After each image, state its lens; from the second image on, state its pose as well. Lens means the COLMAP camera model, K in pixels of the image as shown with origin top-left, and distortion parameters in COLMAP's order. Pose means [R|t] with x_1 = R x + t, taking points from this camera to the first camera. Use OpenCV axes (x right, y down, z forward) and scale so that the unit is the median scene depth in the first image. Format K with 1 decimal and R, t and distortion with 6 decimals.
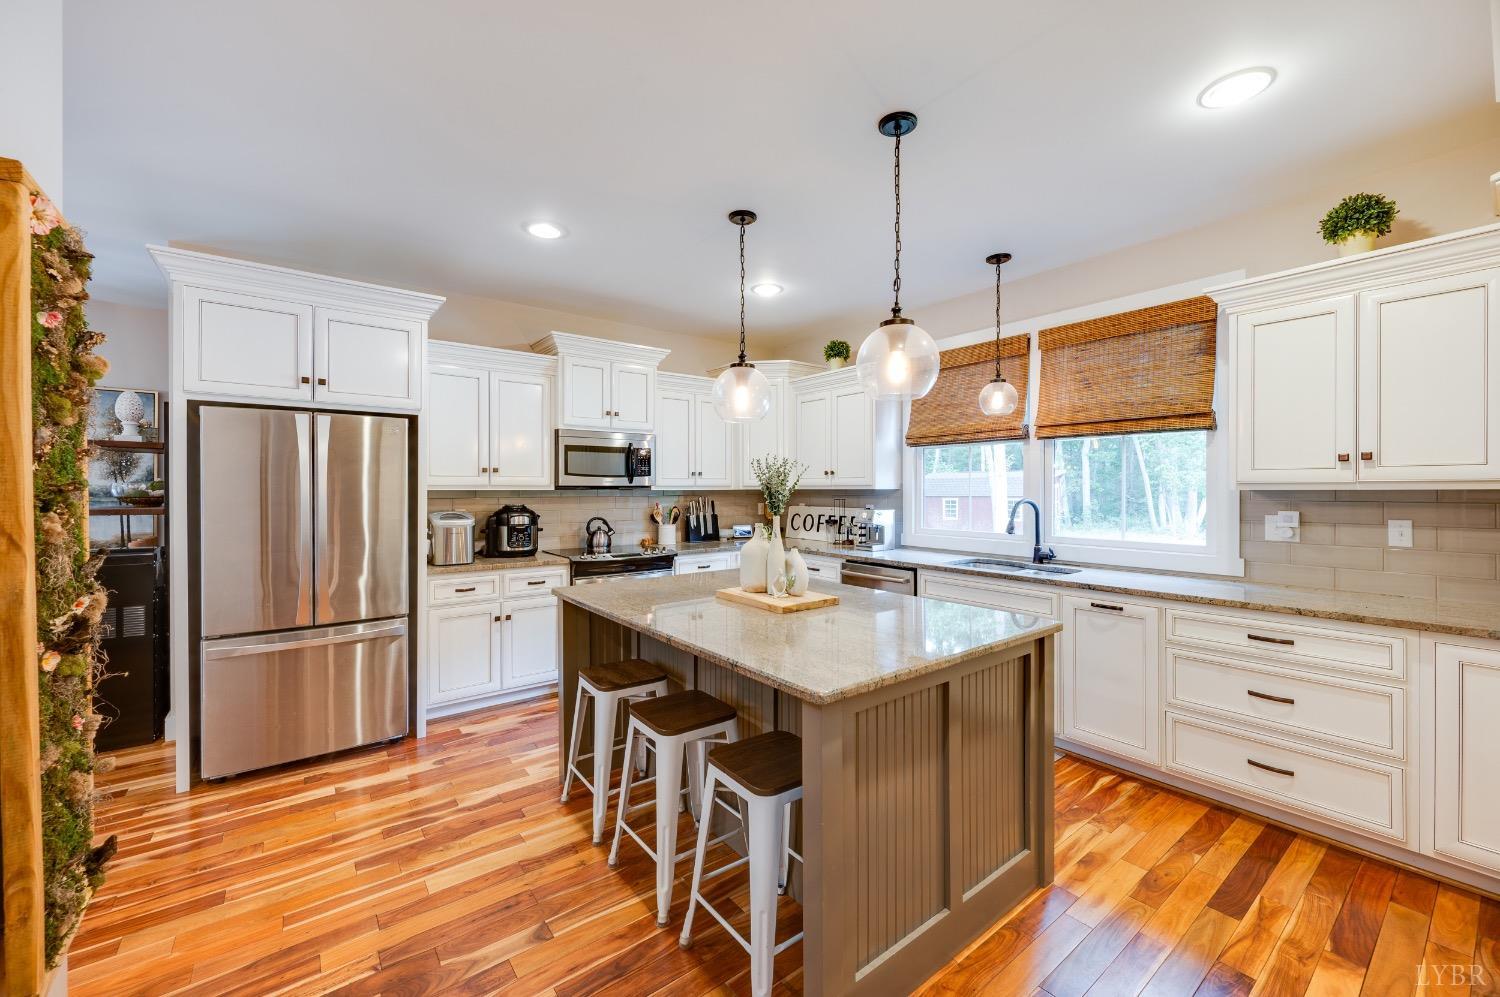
lens RADIAL K [[590.7, 0, 755.0], [0, 590.7, 489.0], [0, 0, 1]] dist [-0.003051, -0.000329]
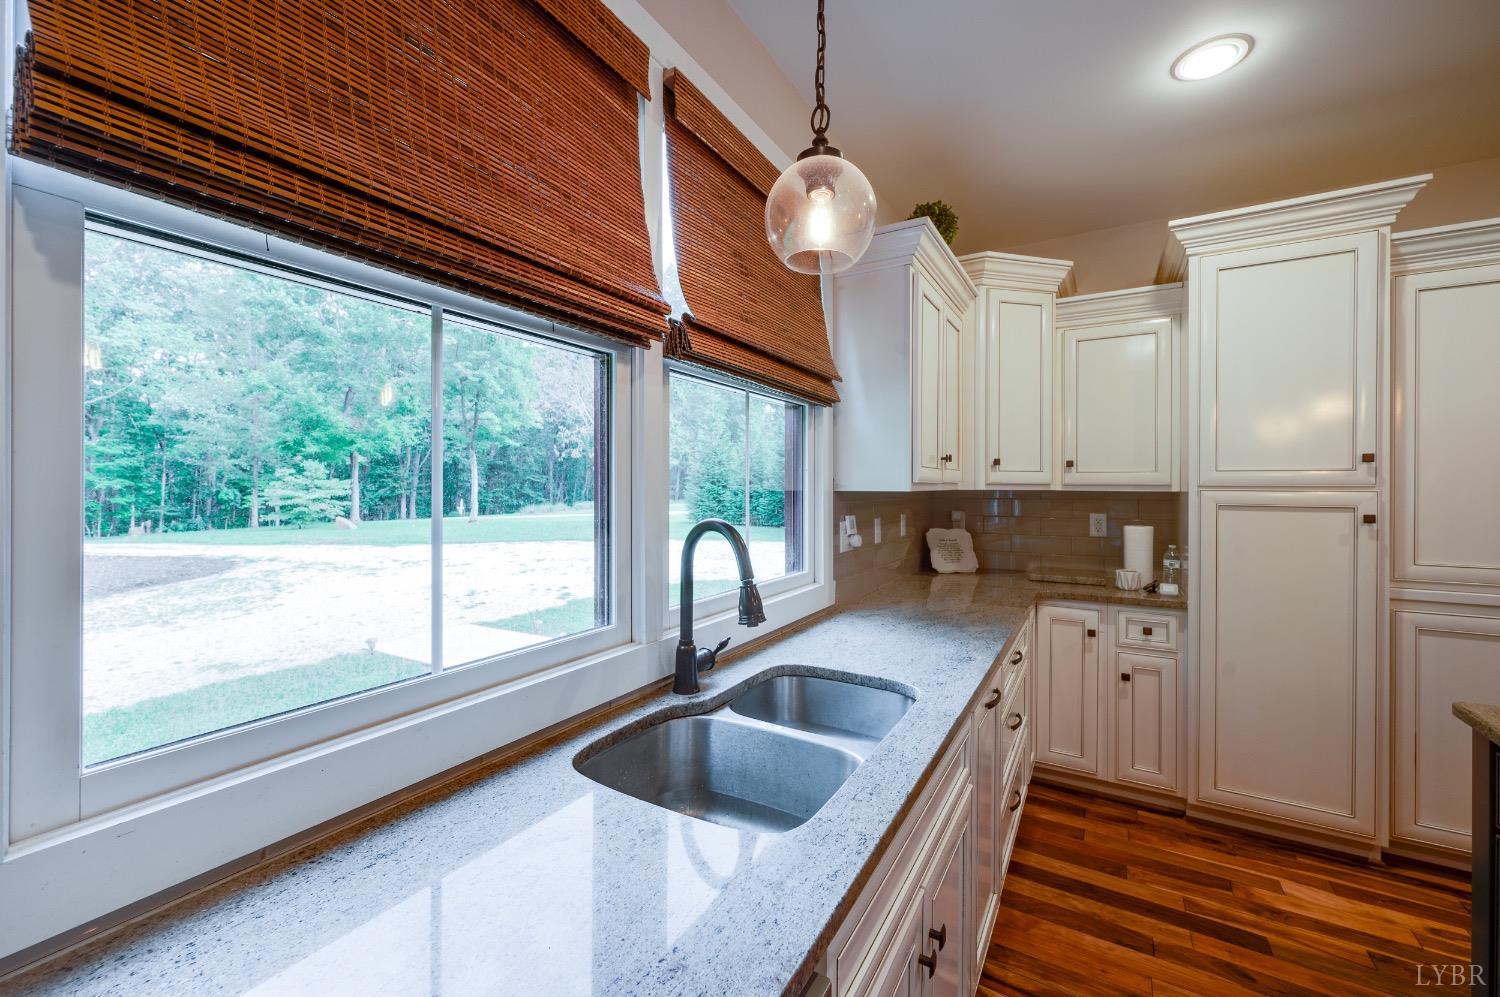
lens RADIAL K [[590.7, 0, 755.0], [0, 590.7, 489.0], [0, 0, 1]] dist [-0.003051, -0.000329]
pose [[-0.364516, -0.000895, 0.931197, 0.139527], [0.000260, 0.999999, 0.001063, -0.002131], [-0.931197, 0.000629, -0.364515, 1.292100]]
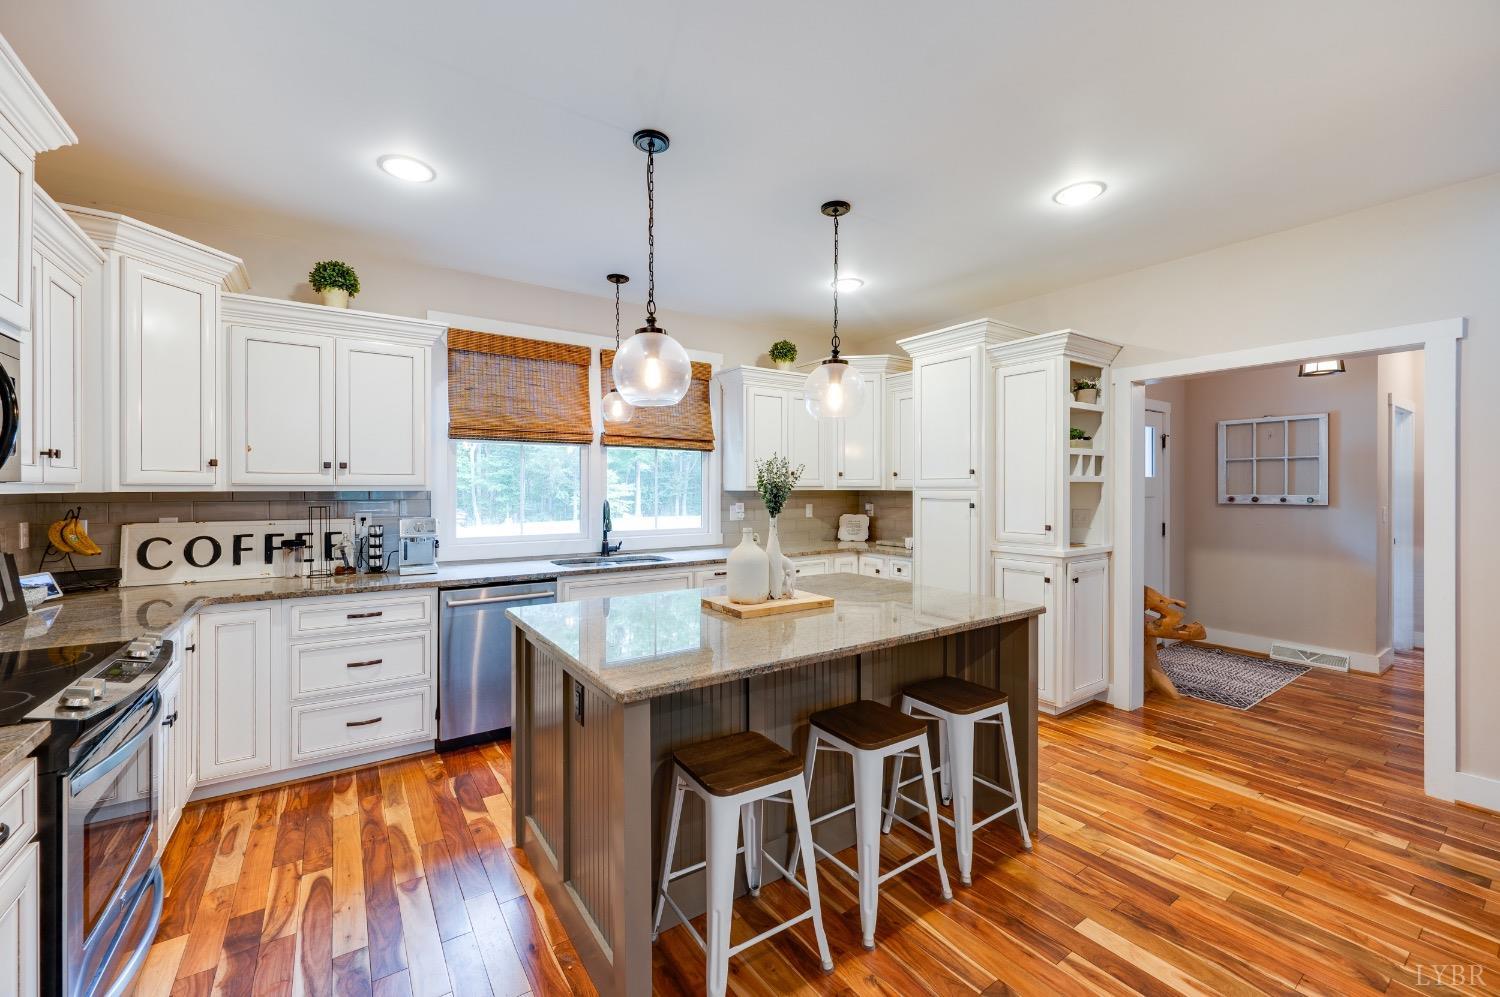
lens RADIAL K [[590.7, 0, 755.0], [0, 590.7, 489.0], [0, 0, 1]] dist [-0.003051, -0.000329]
pose [[0.047103, 0.002383, 0.998887, -0.743123], [0.001959, 0.999995, -0.002478, 0.001194], [-0.998888, 0.002073, 0.047098, 0.779286]]
